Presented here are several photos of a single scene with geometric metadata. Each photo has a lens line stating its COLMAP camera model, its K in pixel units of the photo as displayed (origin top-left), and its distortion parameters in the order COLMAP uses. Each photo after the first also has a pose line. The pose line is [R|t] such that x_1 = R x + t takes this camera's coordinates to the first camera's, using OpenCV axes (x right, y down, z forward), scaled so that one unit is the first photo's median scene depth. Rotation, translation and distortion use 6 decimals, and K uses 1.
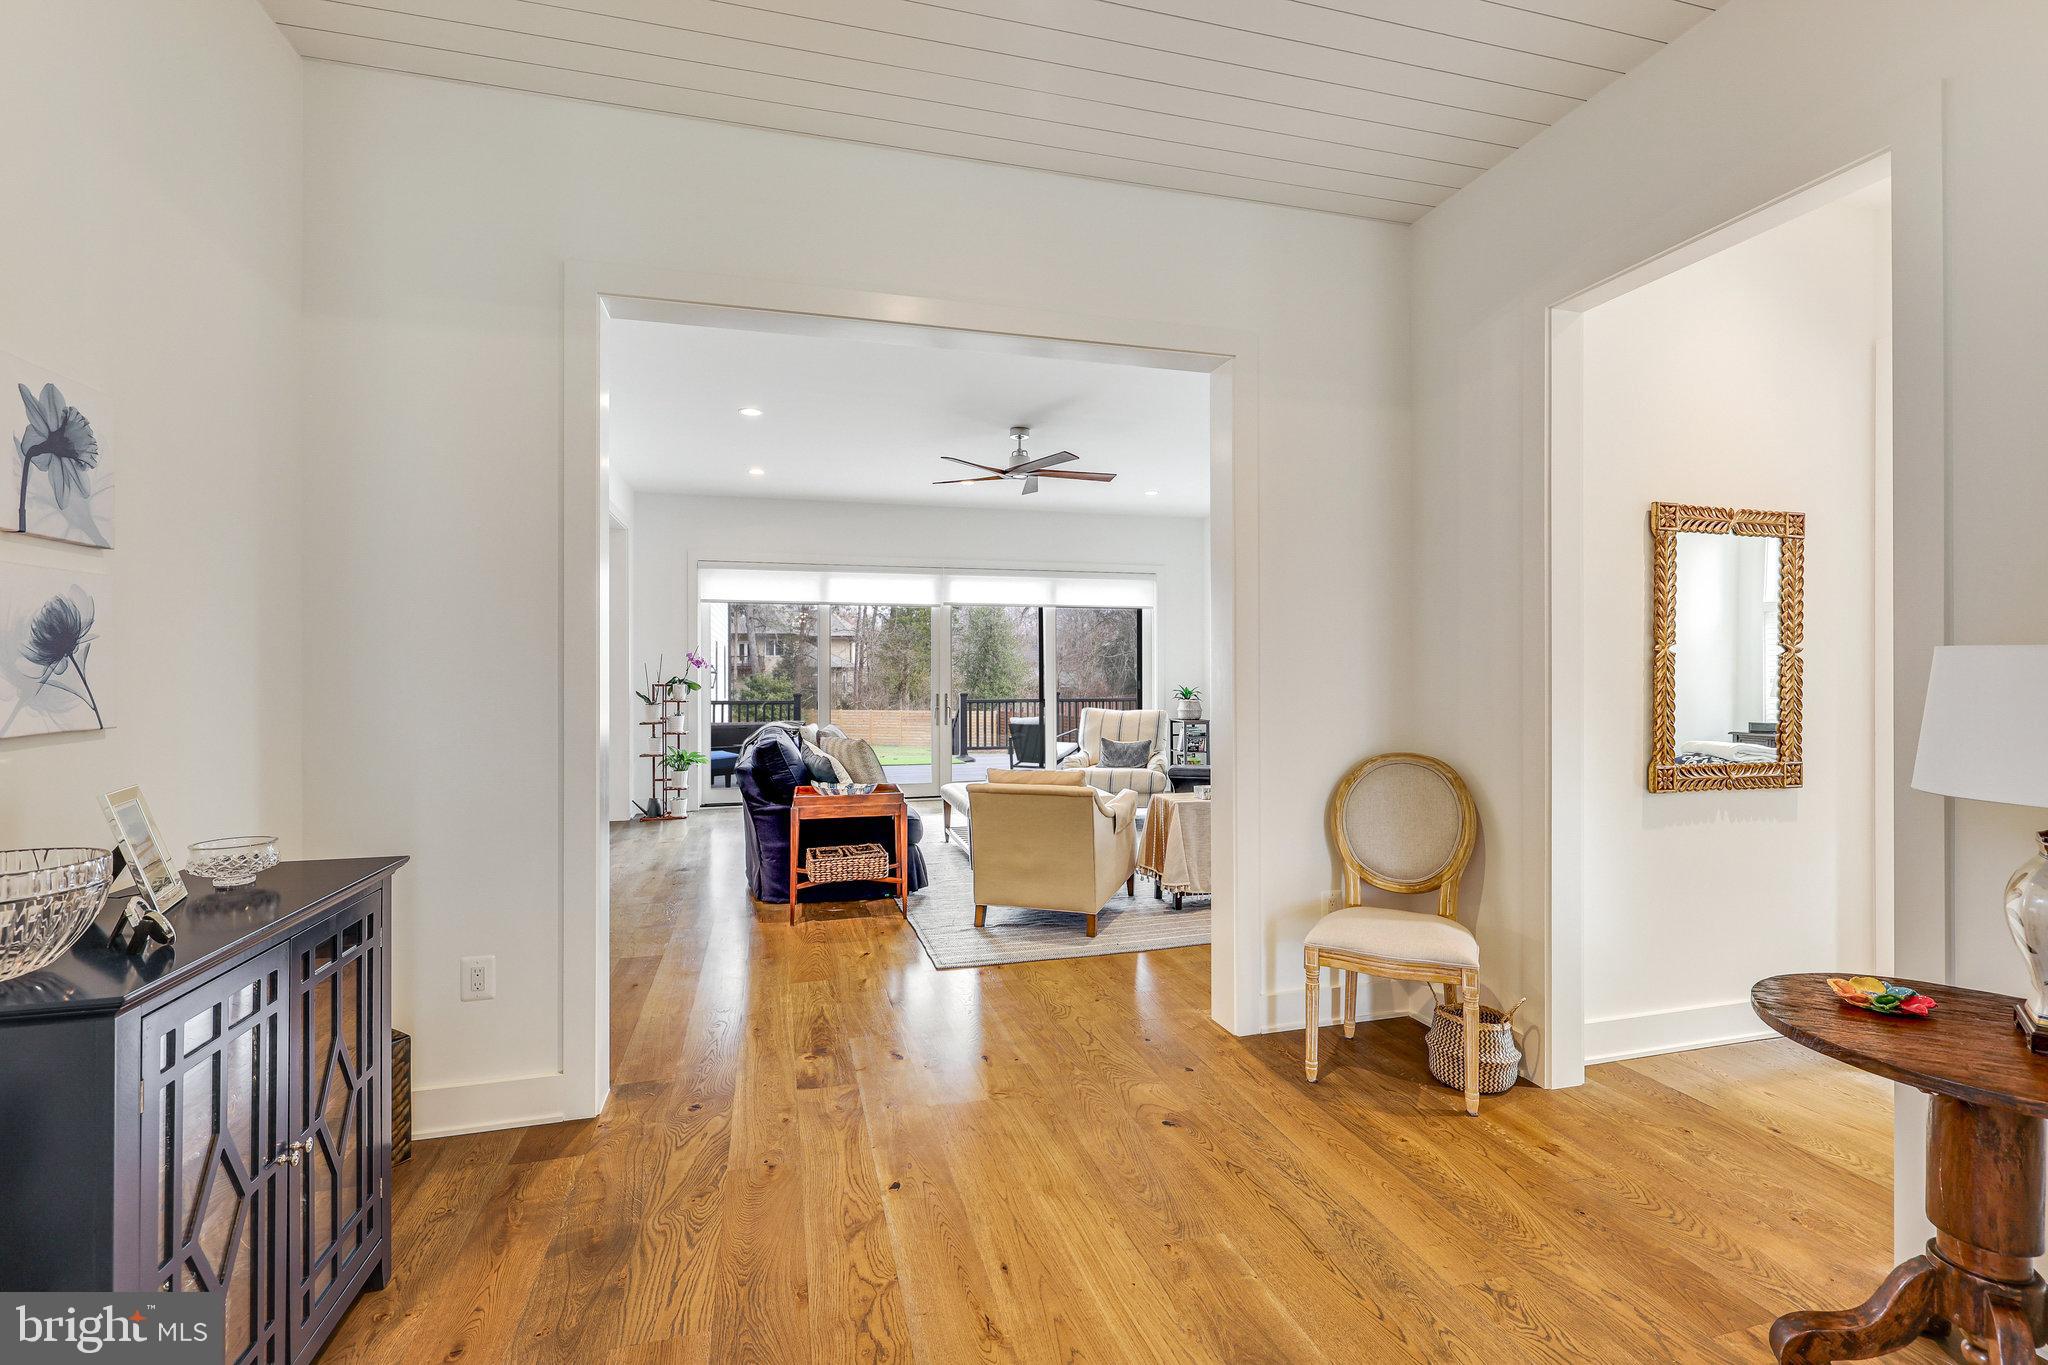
lens RADIAL K [[898.0, 0, 1020.3], [0, 898.0, 673.0], [0, 0, 1]] dist [-0.001493, -0.000179]
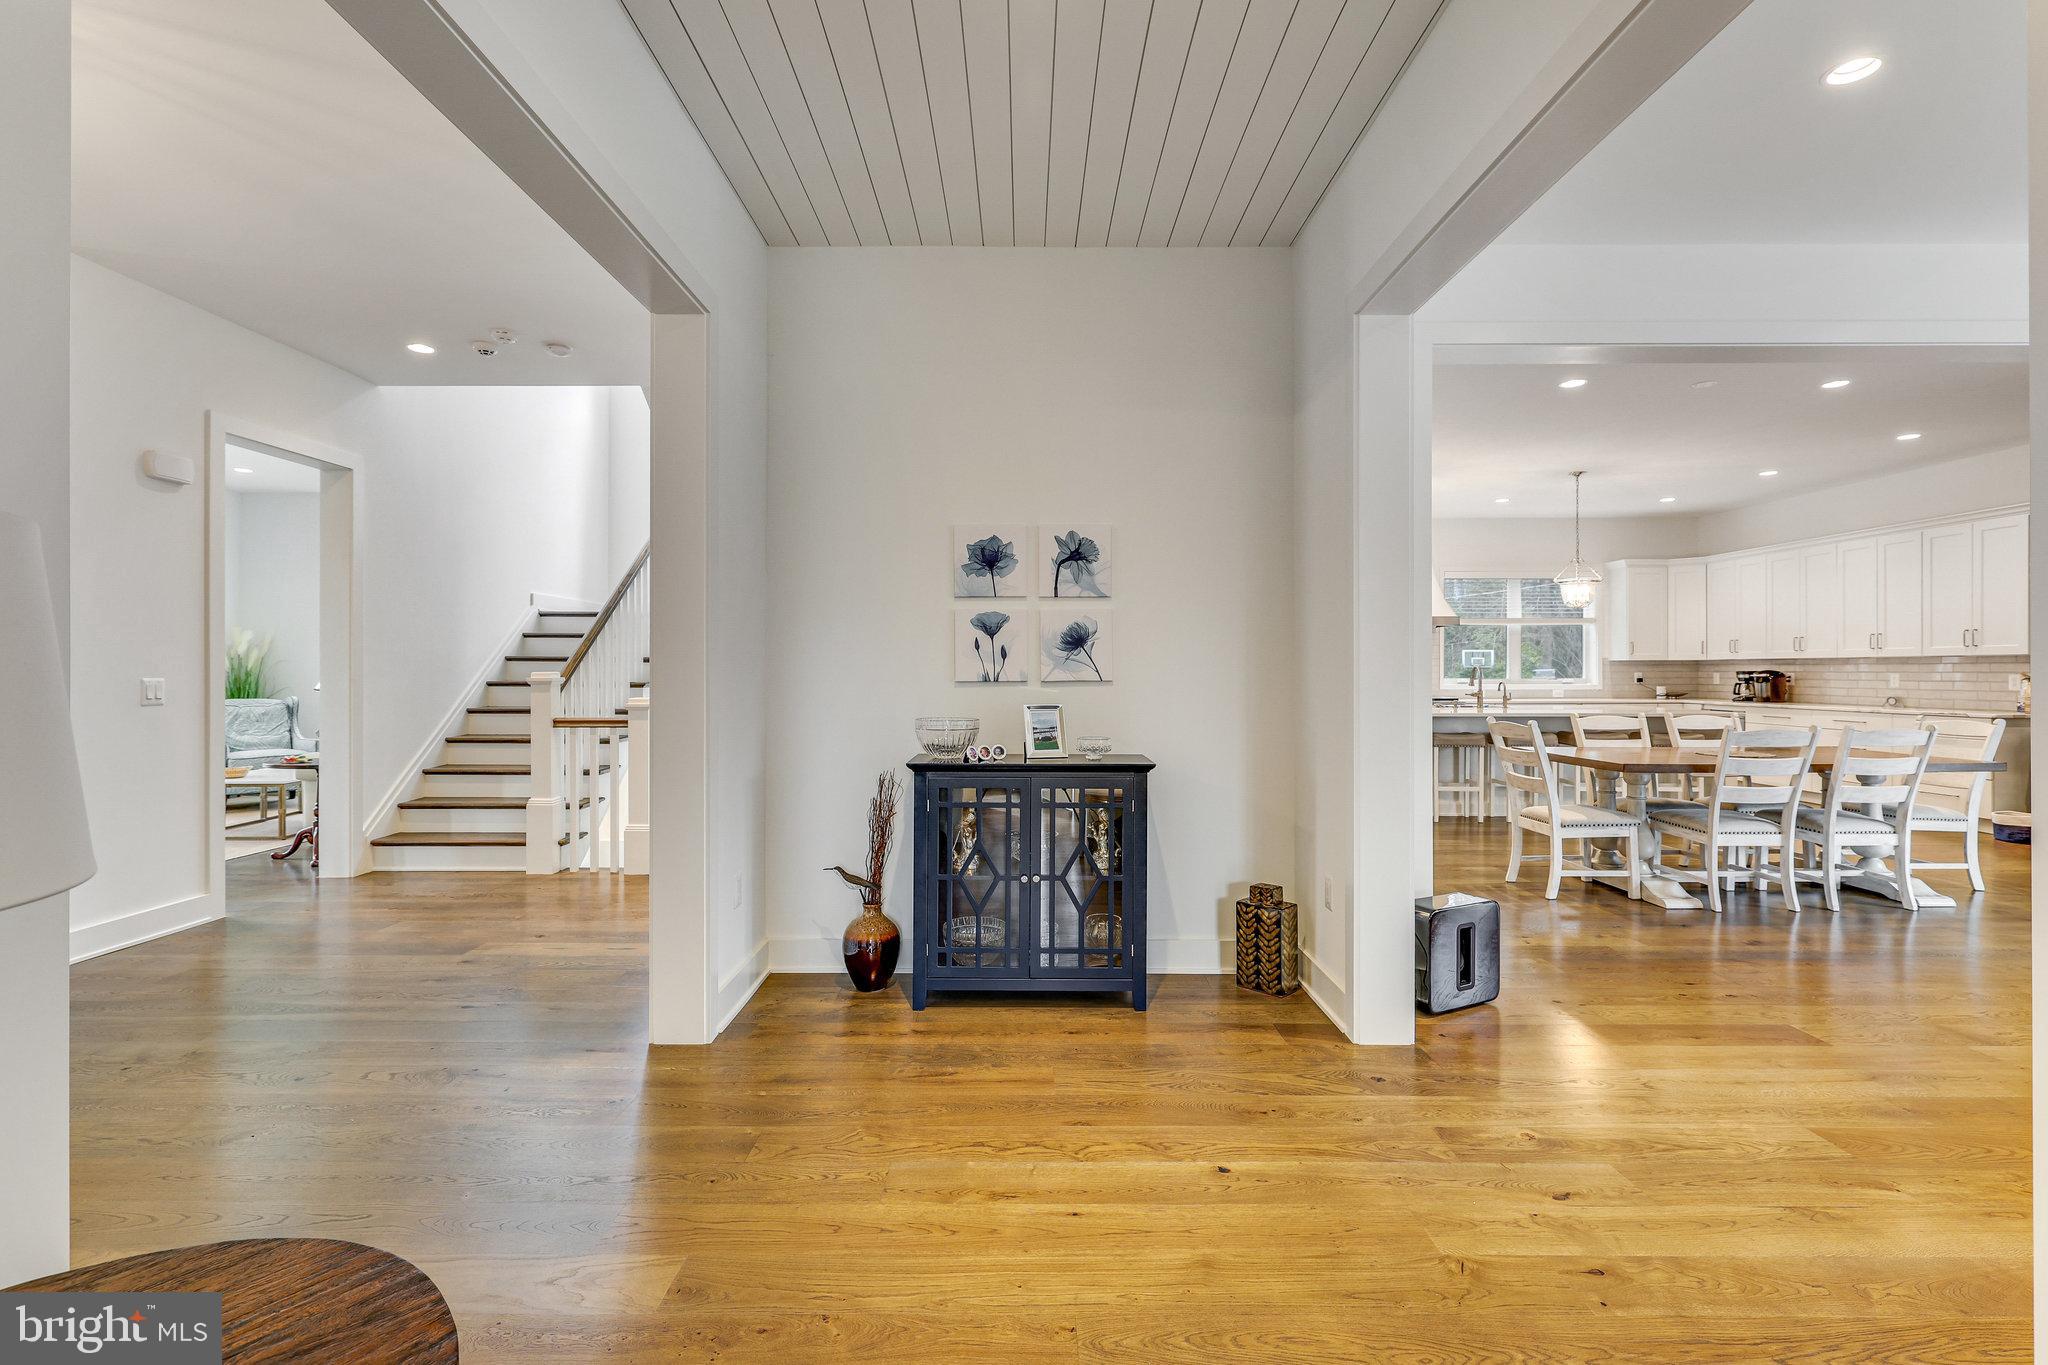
lens RADIAL K [[932.1, 0, 1020.8], [0, 932.1, 669.2], [0, 0, 1]] dist [0.003135, 0.001454]
pose [[-0.264828, 0.001607, -0.964294, 0.803838], [0.000905, 0.999999, 0.001418, 0.020765], [0.964295, -0.000497, -0.264829, 0.943755]]
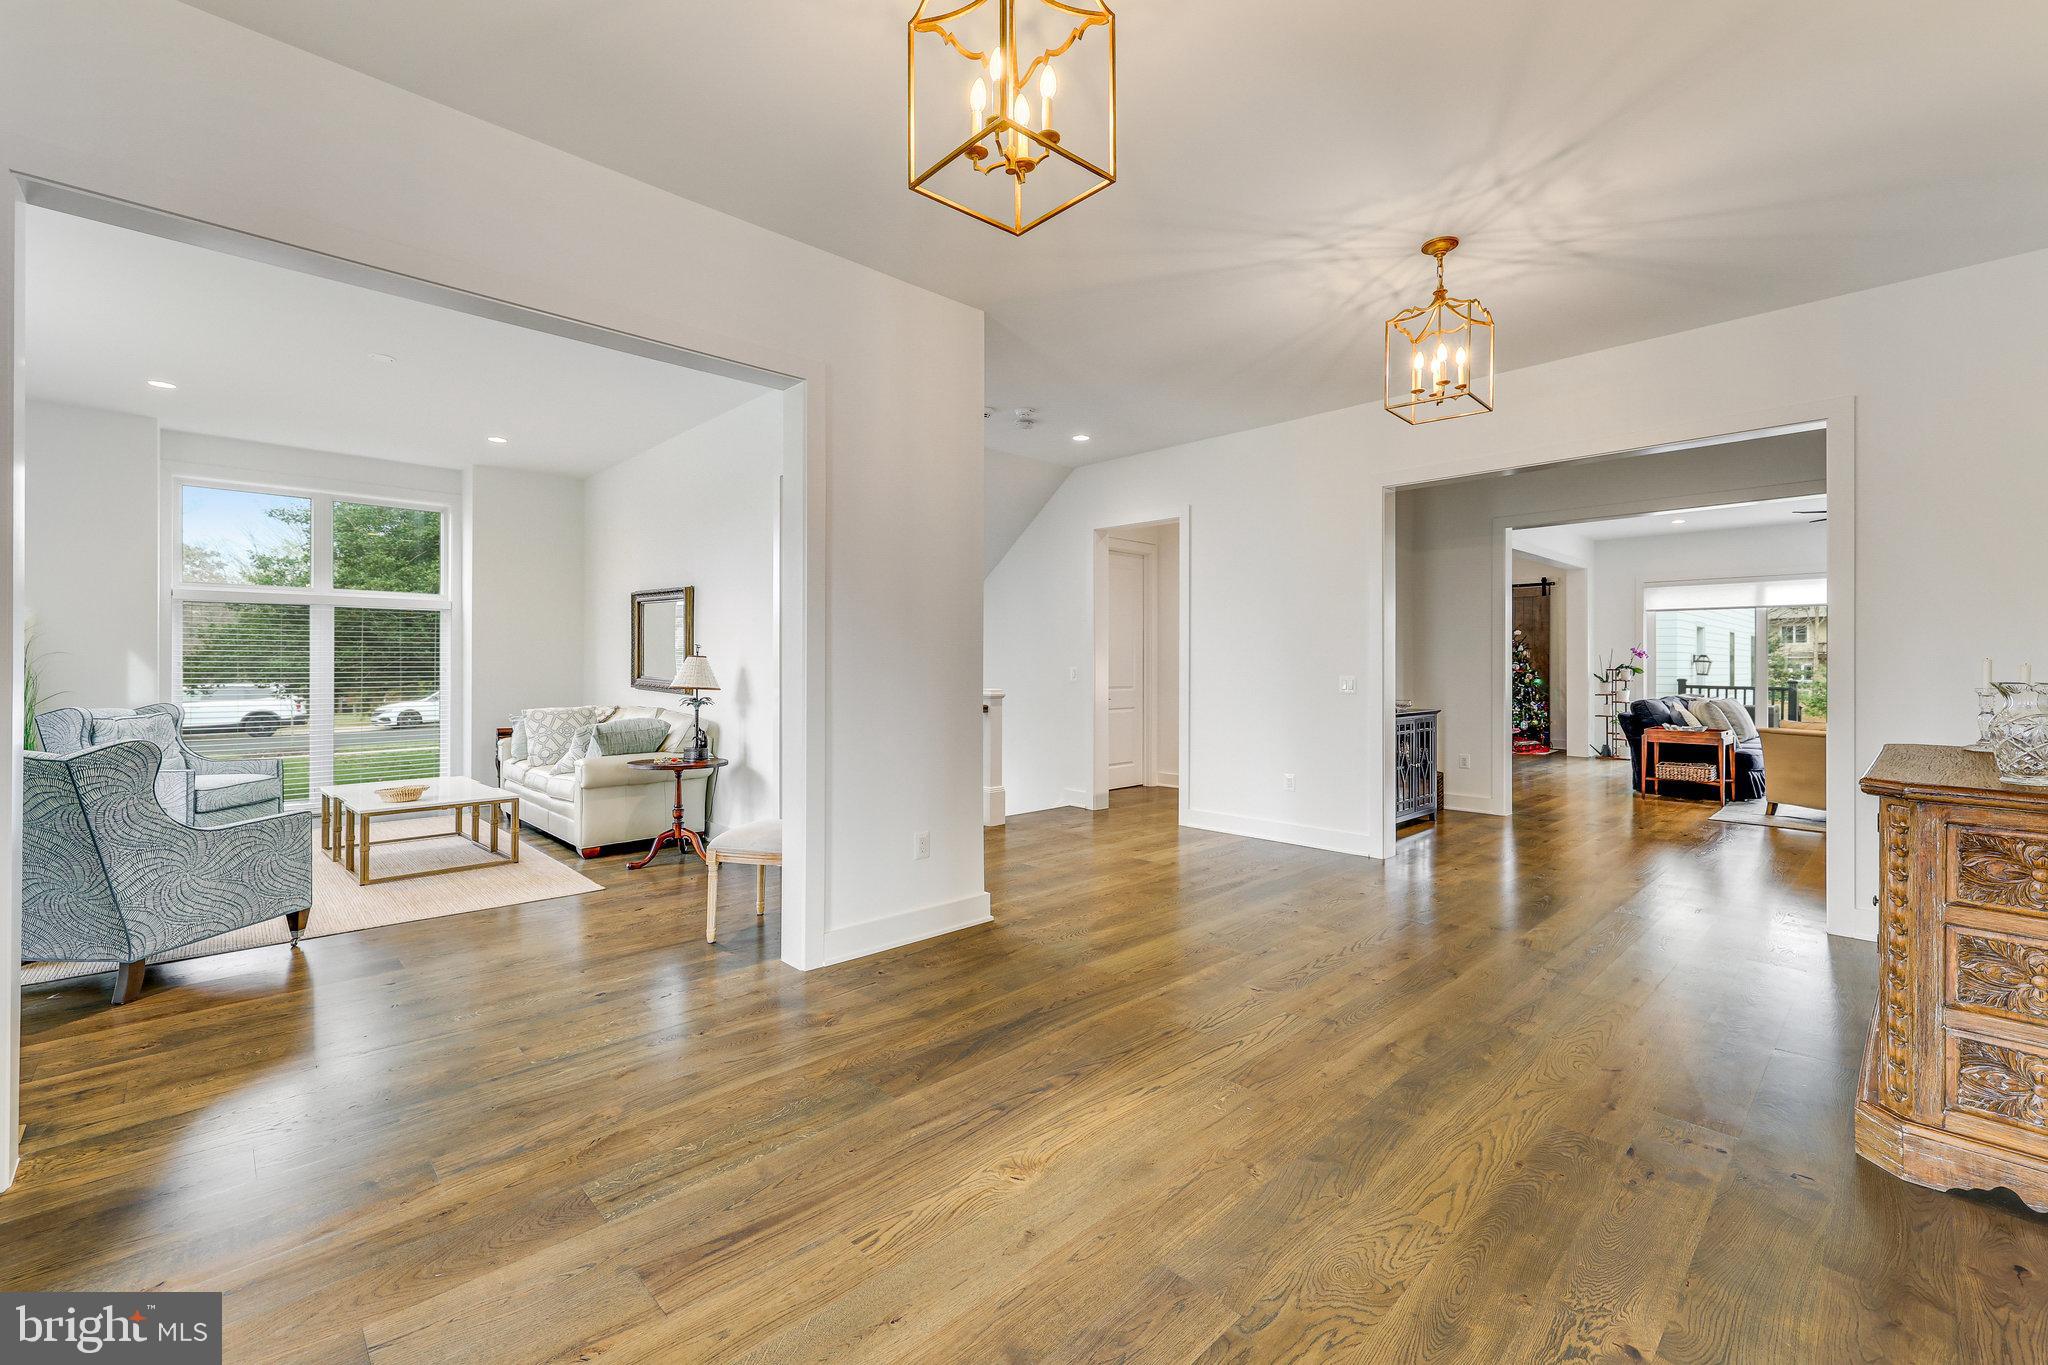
lens RADIAL K [[825.3, 0, 1014.5], [0, 825.3, 665.3], [0, 0, 1]] dist [-0.000445, -0.000359]
pose [[0.451675, 0.004019, -0.892173, 1.218718], [-0.001046, 0.999992, 0.003975, 0.006272], [0.892182, -0.000862, 0.451675, -1.647422]]
